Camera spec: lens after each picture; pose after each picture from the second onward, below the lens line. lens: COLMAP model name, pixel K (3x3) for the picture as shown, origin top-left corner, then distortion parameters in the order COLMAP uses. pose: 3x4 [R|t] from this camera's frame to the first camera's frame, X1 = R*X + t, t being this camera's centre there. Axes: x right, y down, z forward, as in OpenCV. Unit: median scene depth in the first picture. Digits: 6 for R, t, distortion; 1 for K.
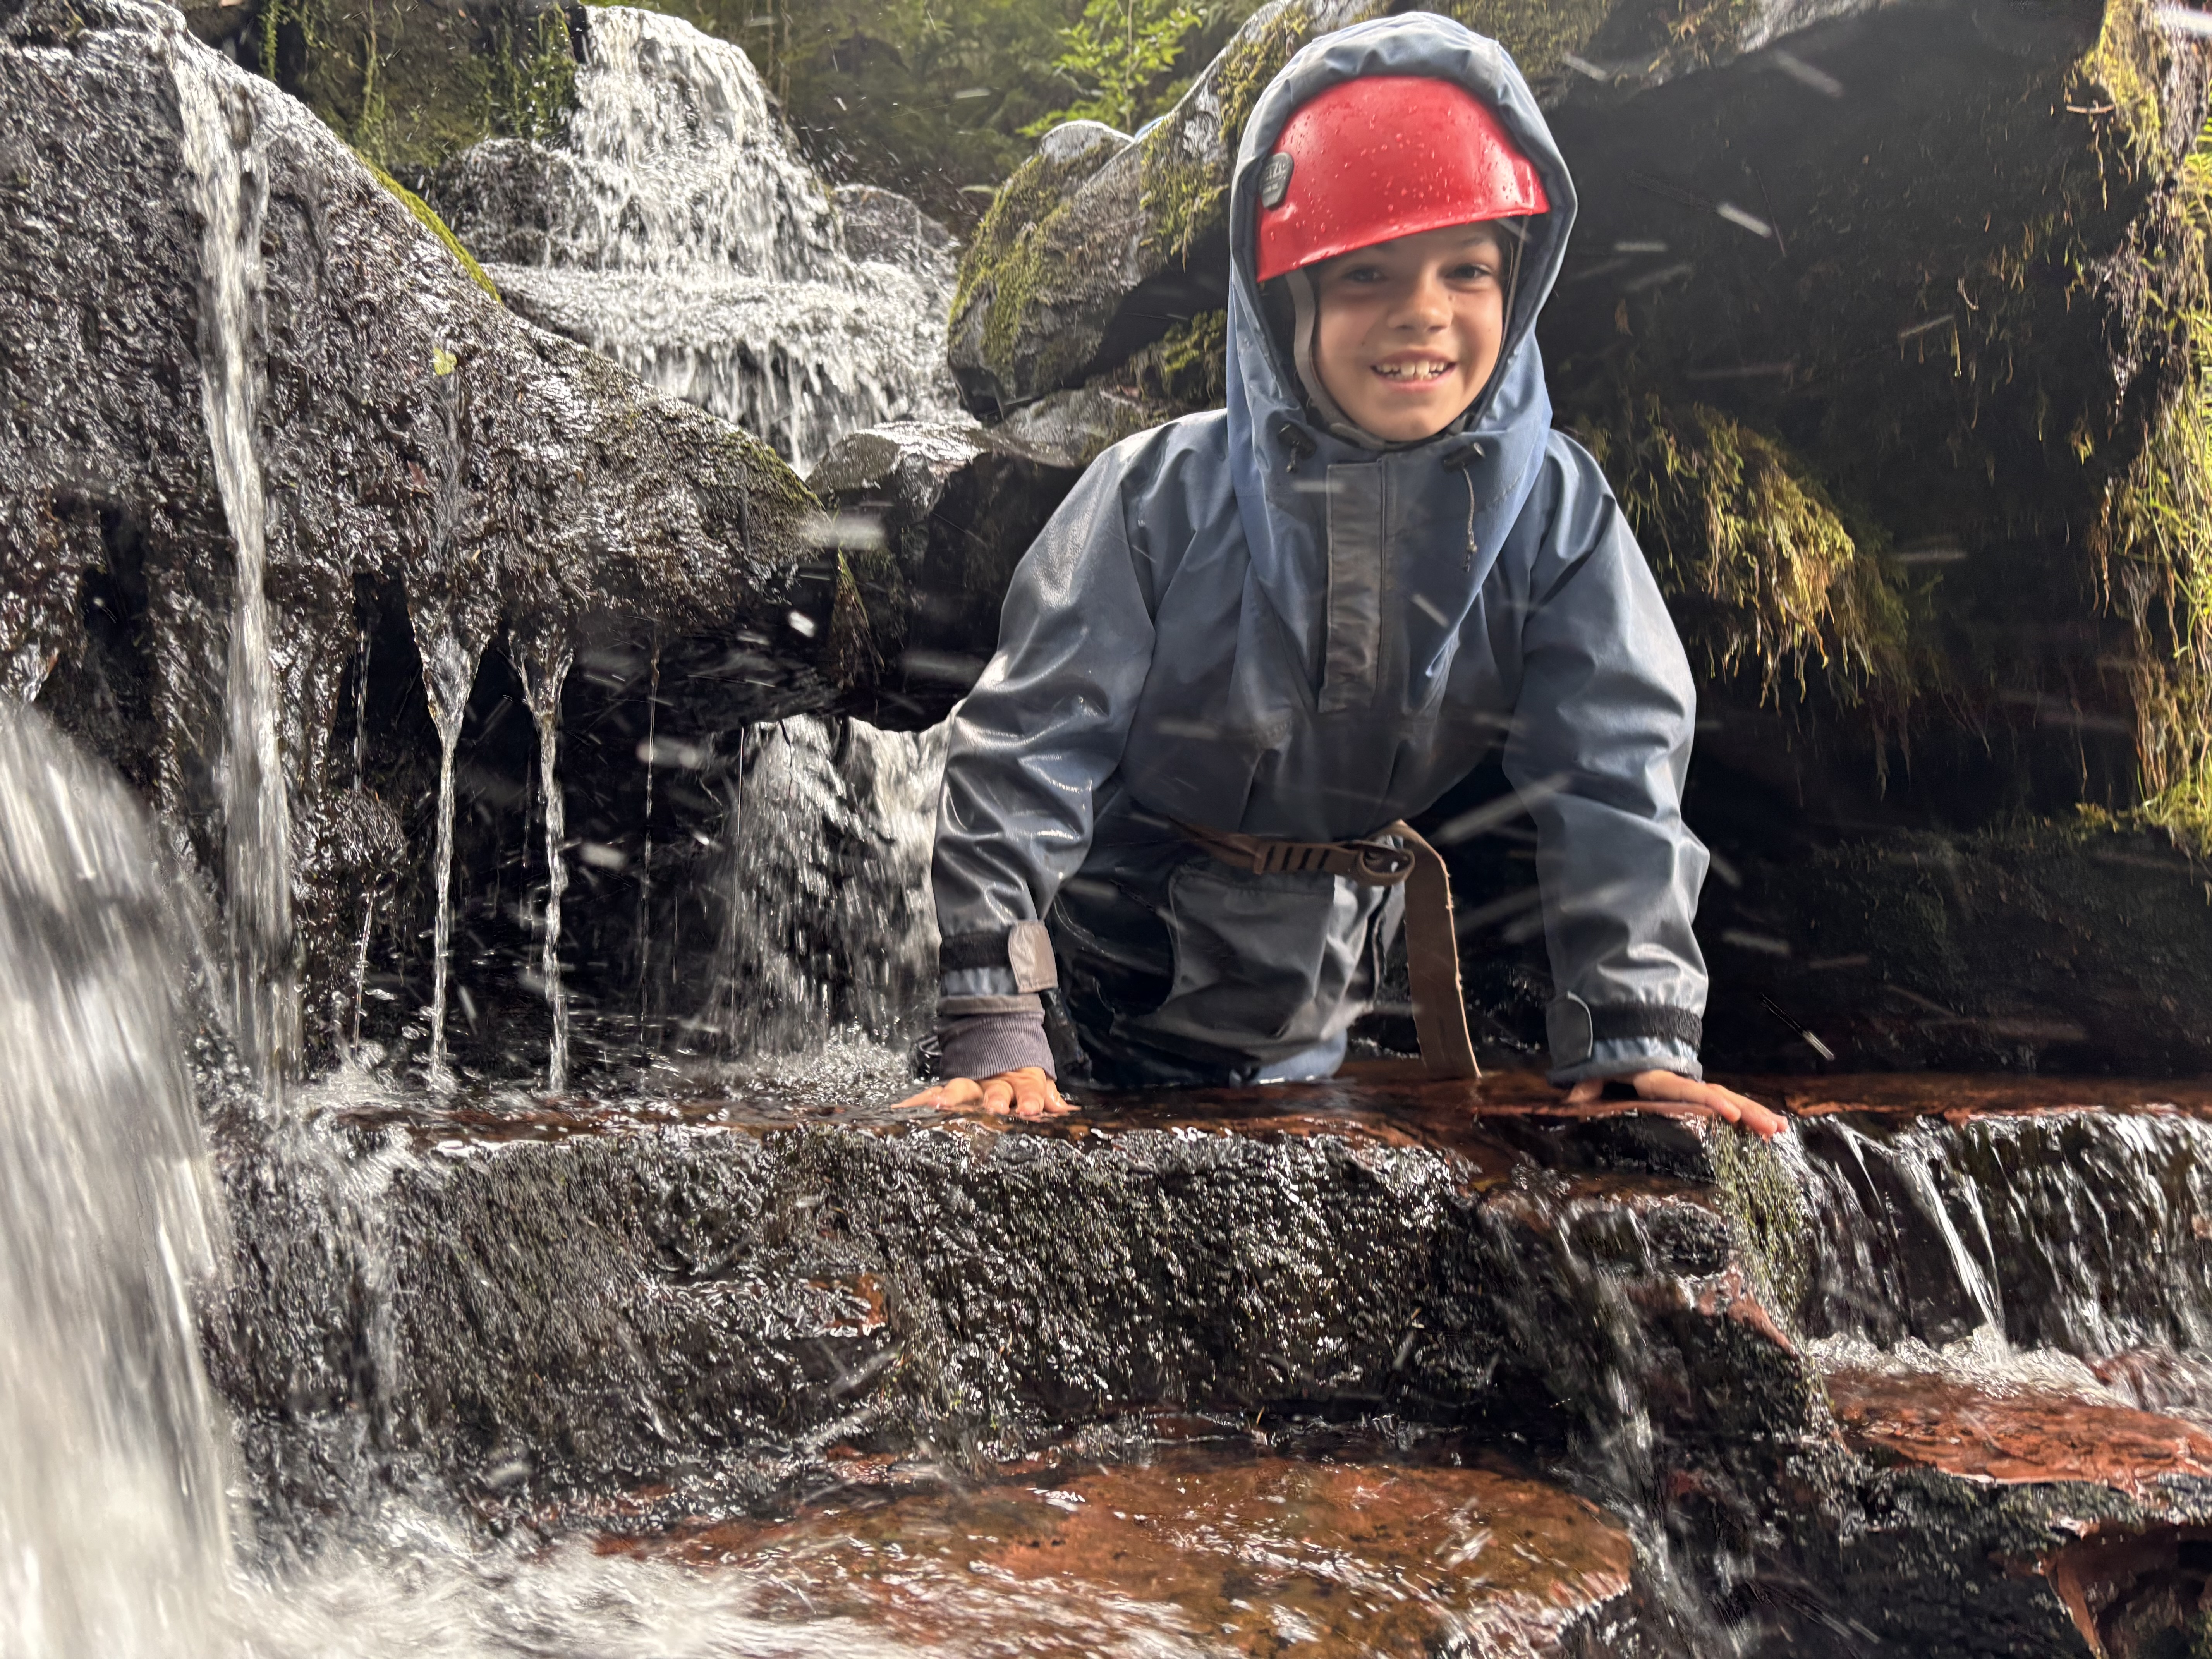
lens RADIAL K [[1649.9, 0, 1094.7], [0, 1649.9, 814.5], [0, 0, 1]] dist [0.041060, -0.030808]
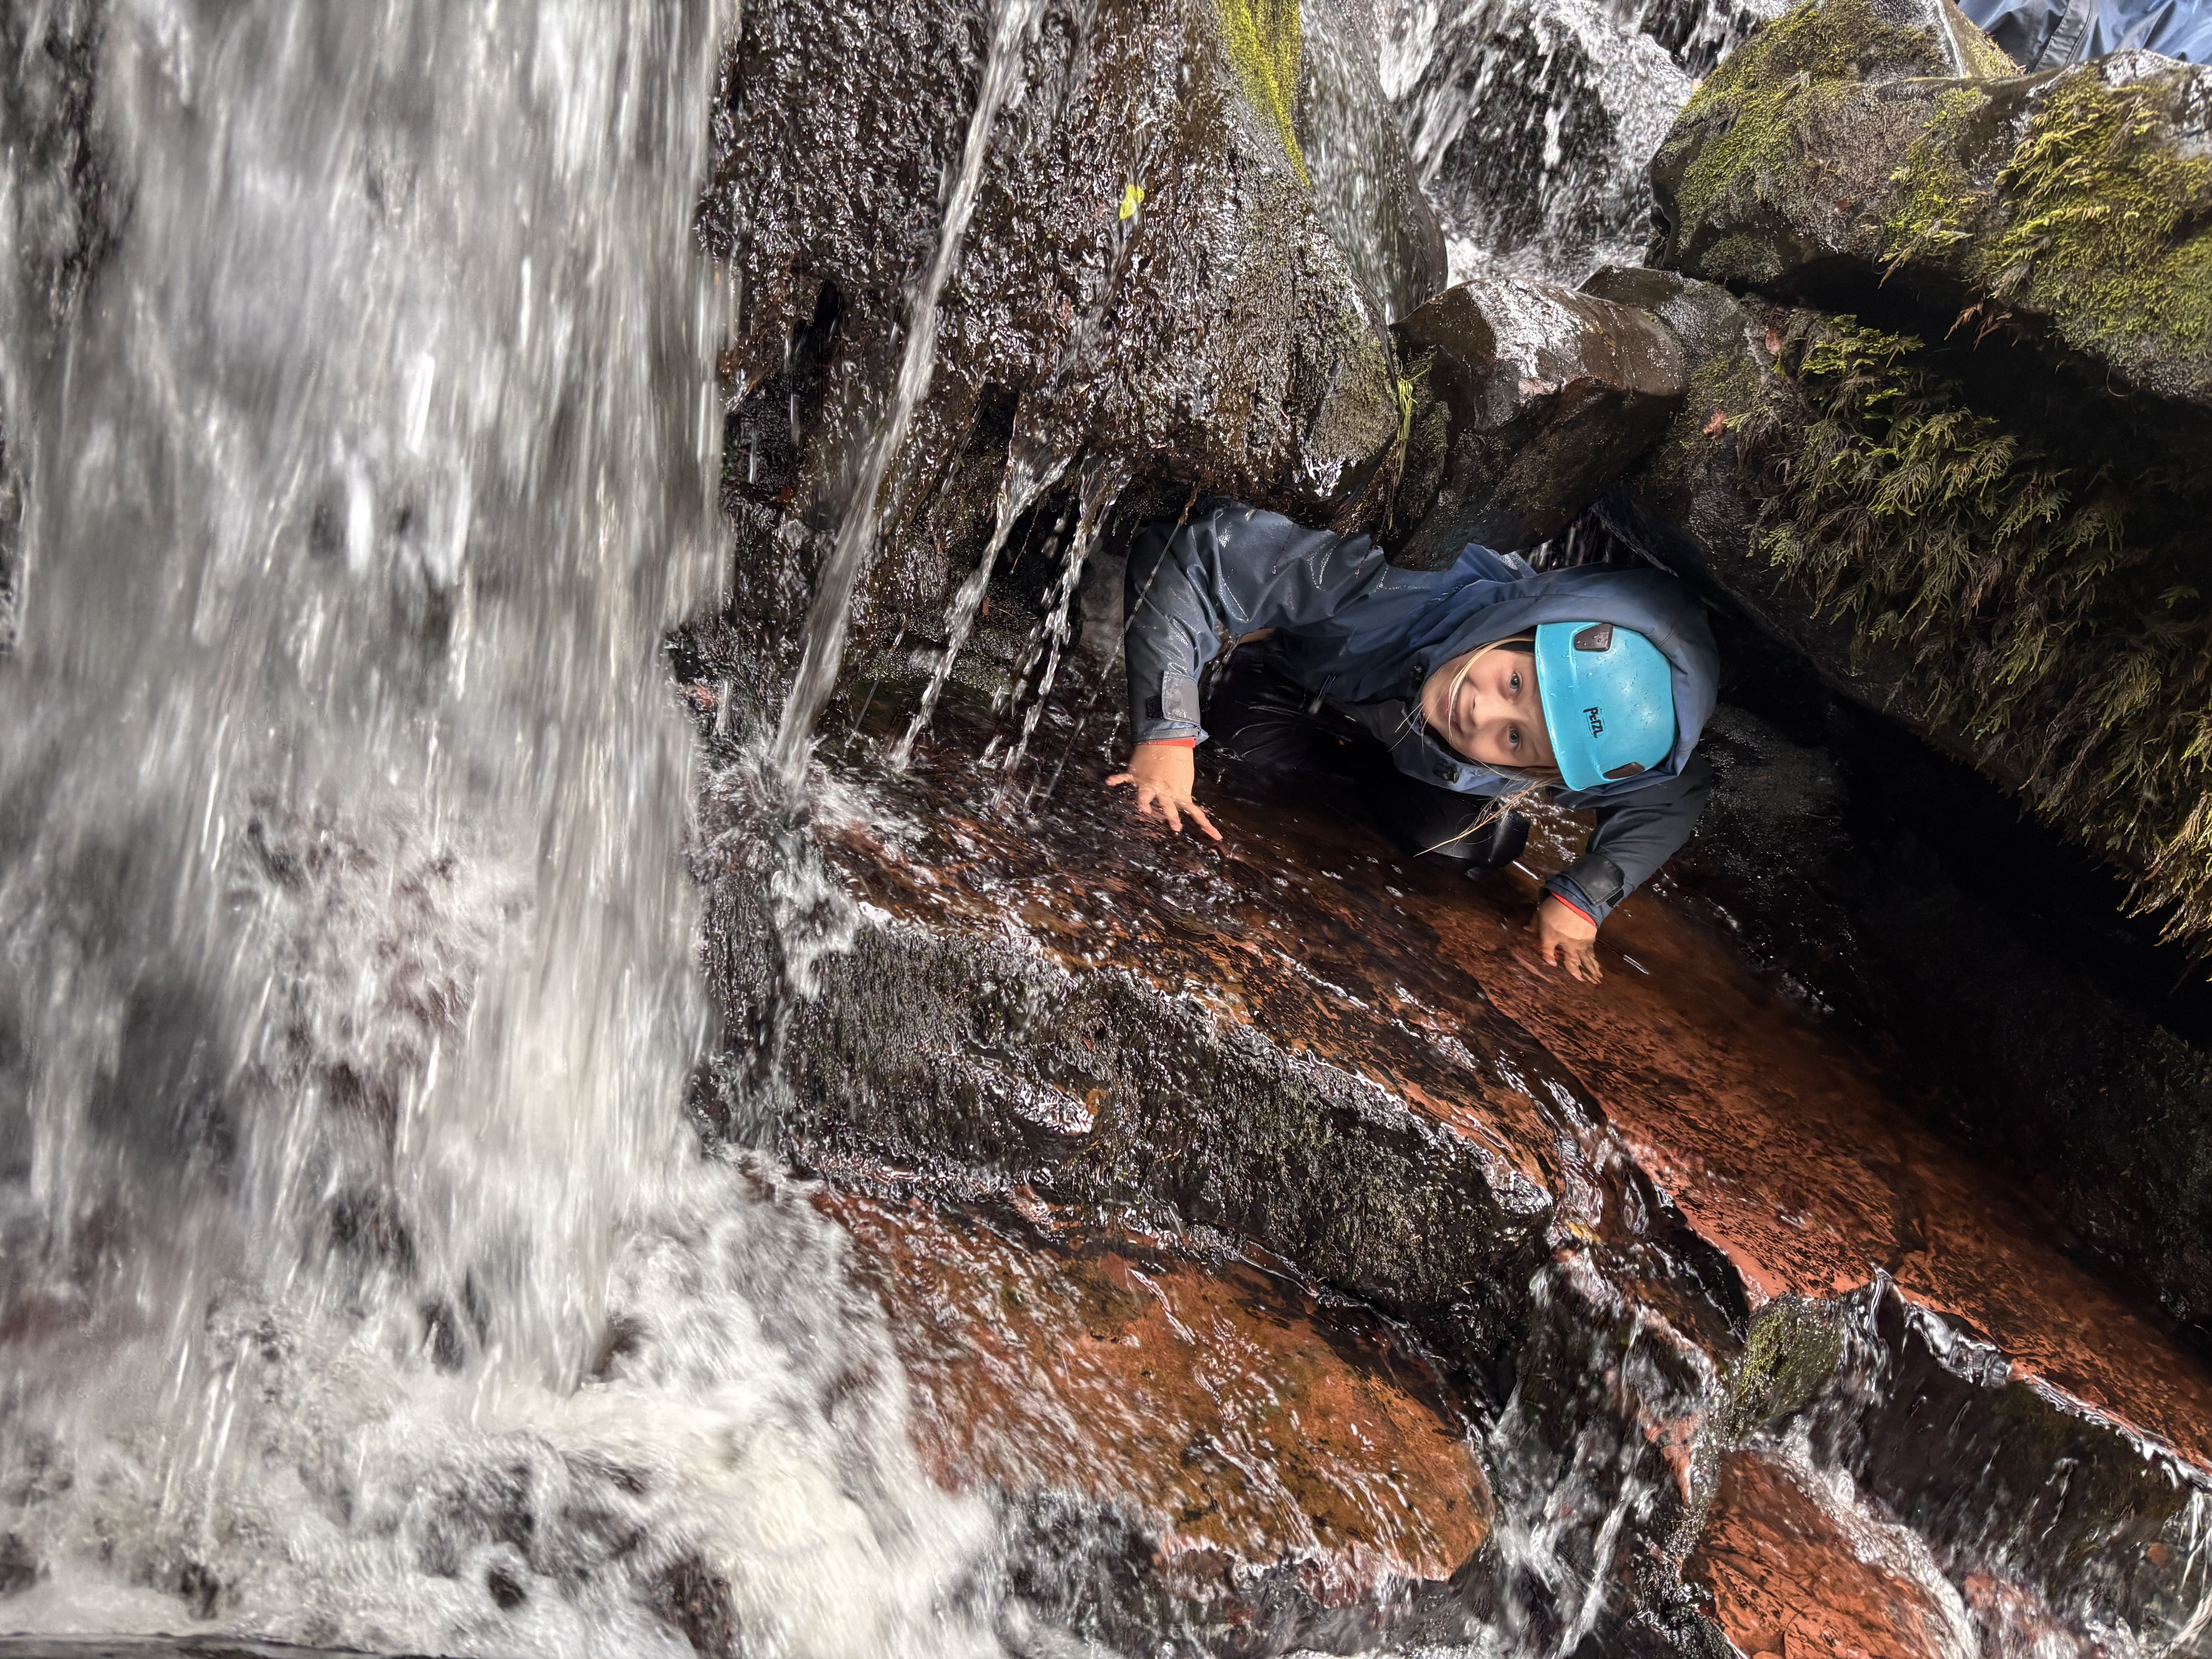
lens RADIAL K [[1649.9, 0, 1094.7], [0, 1649.9, 814.5], [0, 0, 1]] dist [0.041060, -0.030808]
pose [[0.848742, 0.506303, -0.152624, -0.040599], [-0.394307, 0.798253, 0.455318, -0.472773], [0.352362, -0.326267, 0.877149, -0.117507]]
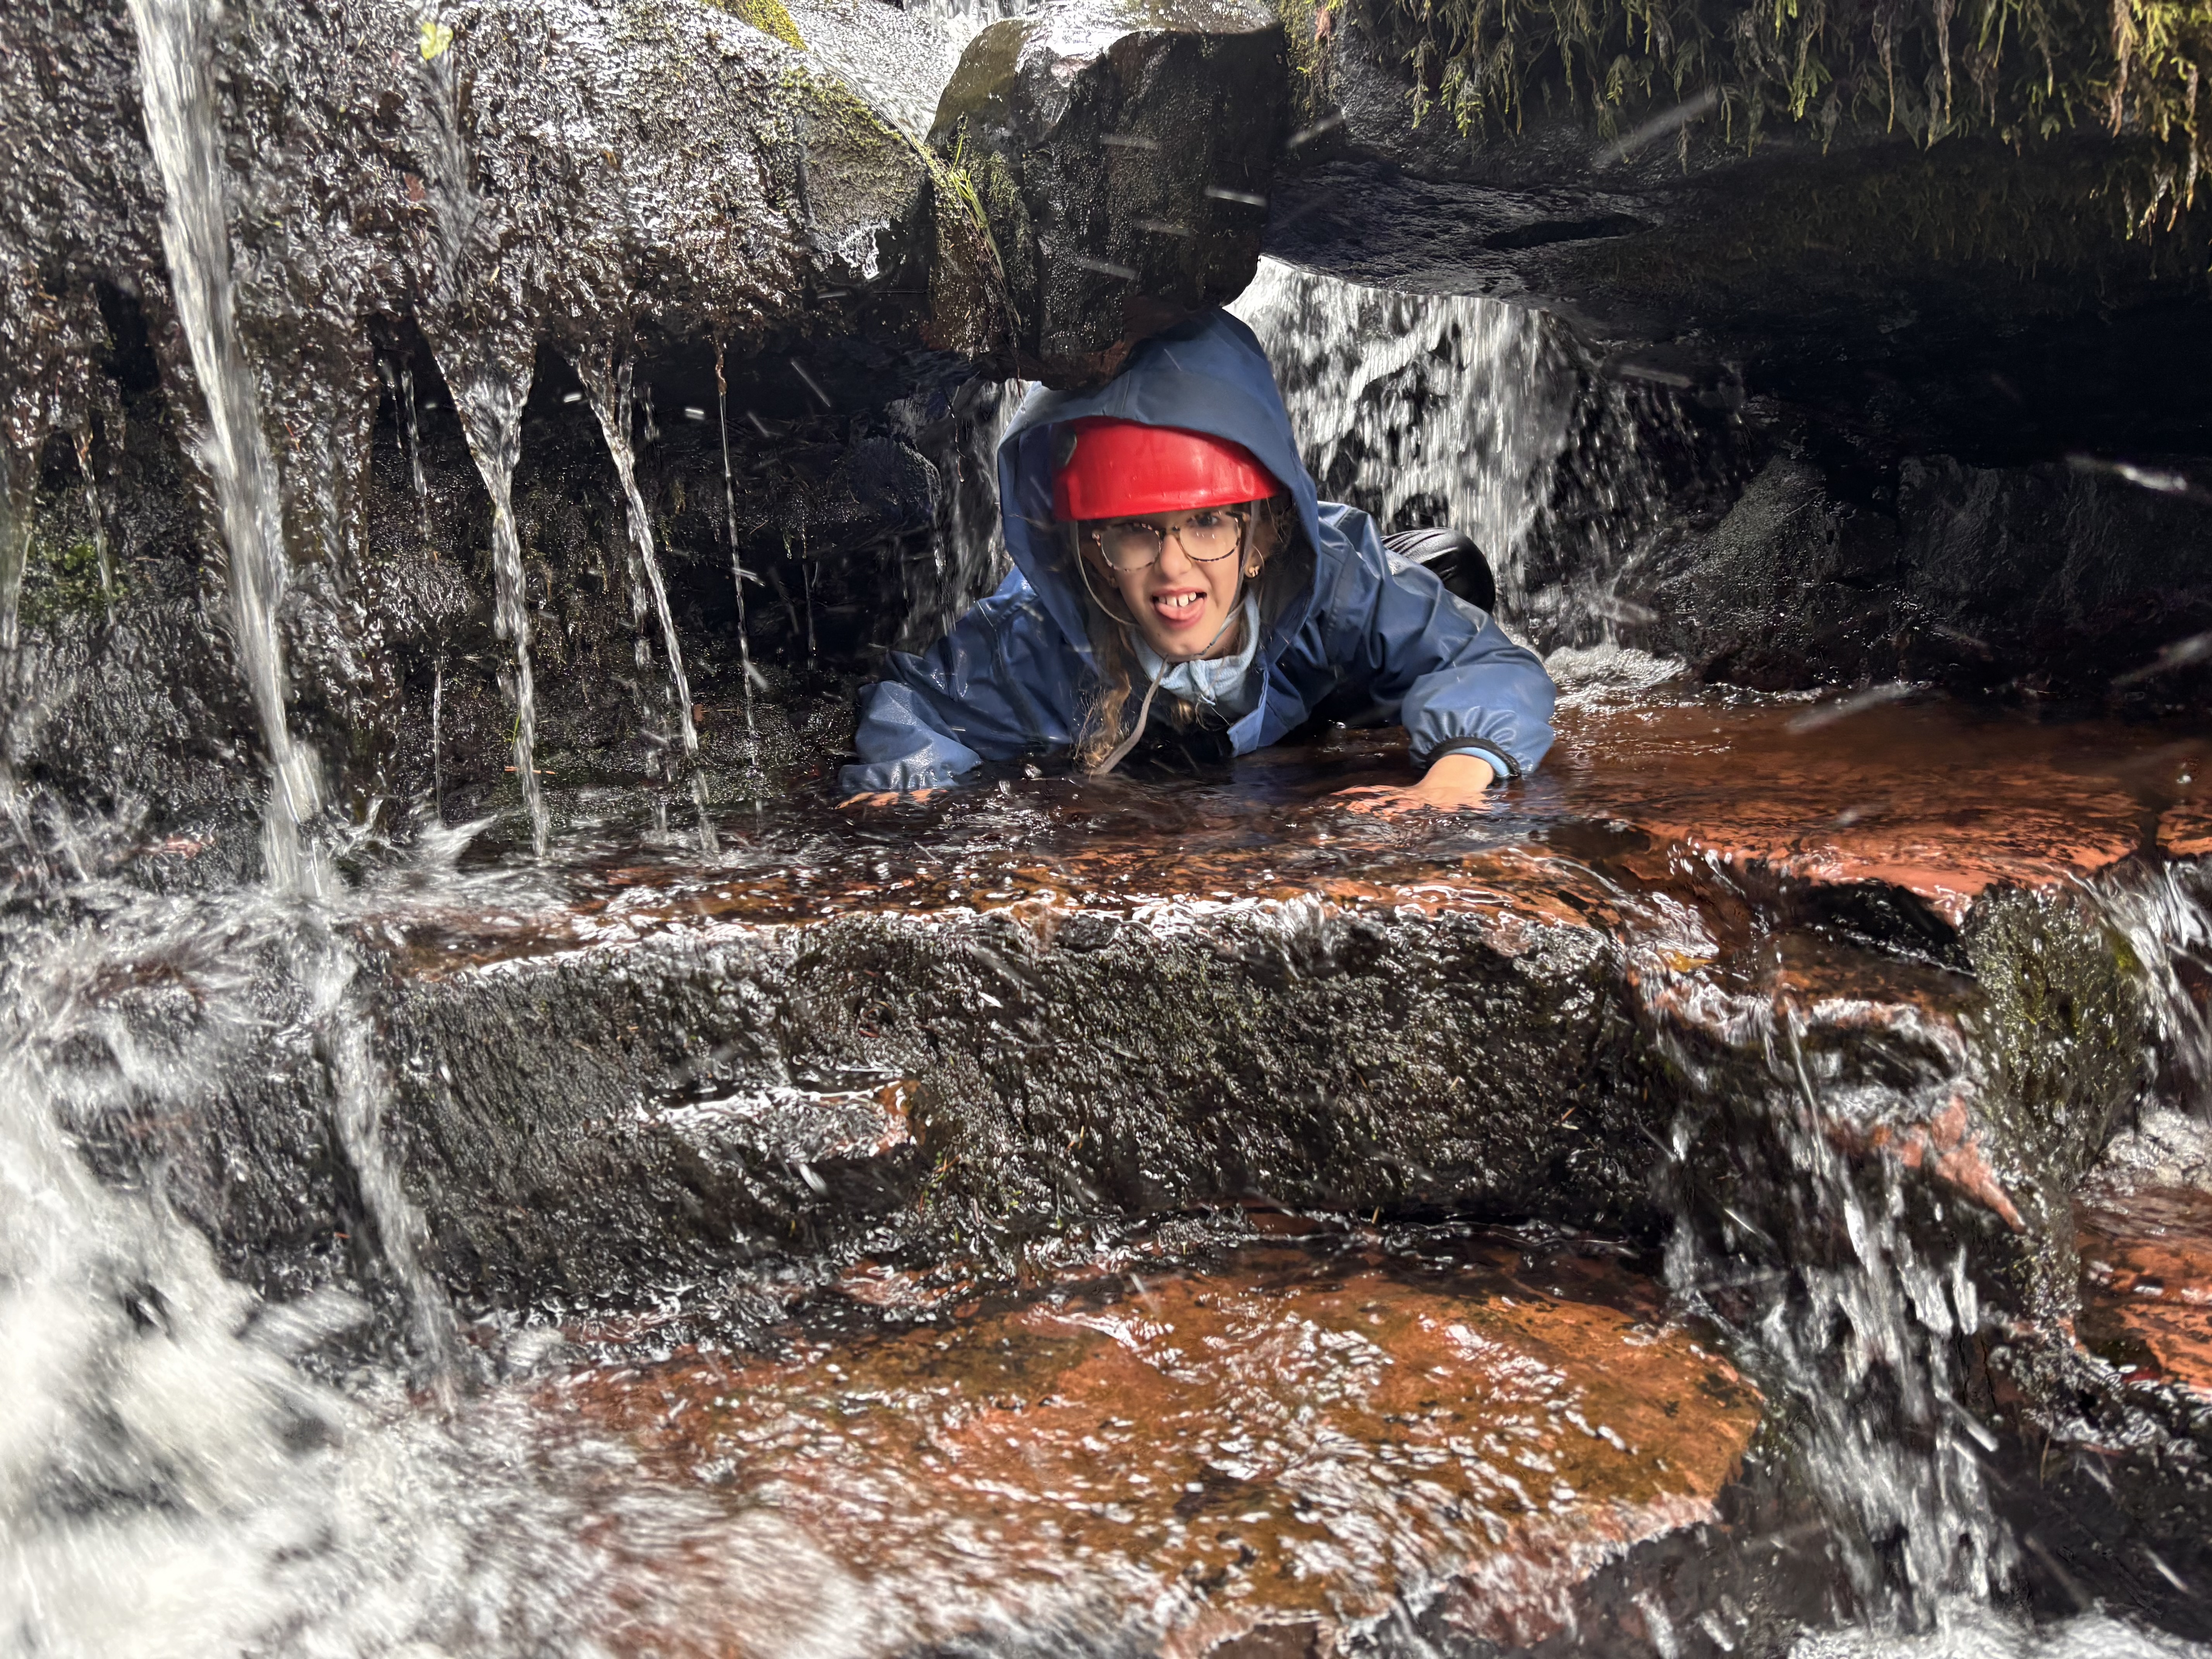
lens RADIAL K [[1649.9, 0, 1094.7], [0, 1649.9, 814.5], [0, 0, 1]] dist [0.041060, -0.030808]
pose [[0.956139, 0.006428, -0.292843, 0.215094], [0.075225, 0.960839, 0.266703, -0.095986], [0.283090, -0.277034, 0.918212, 0.193026]]
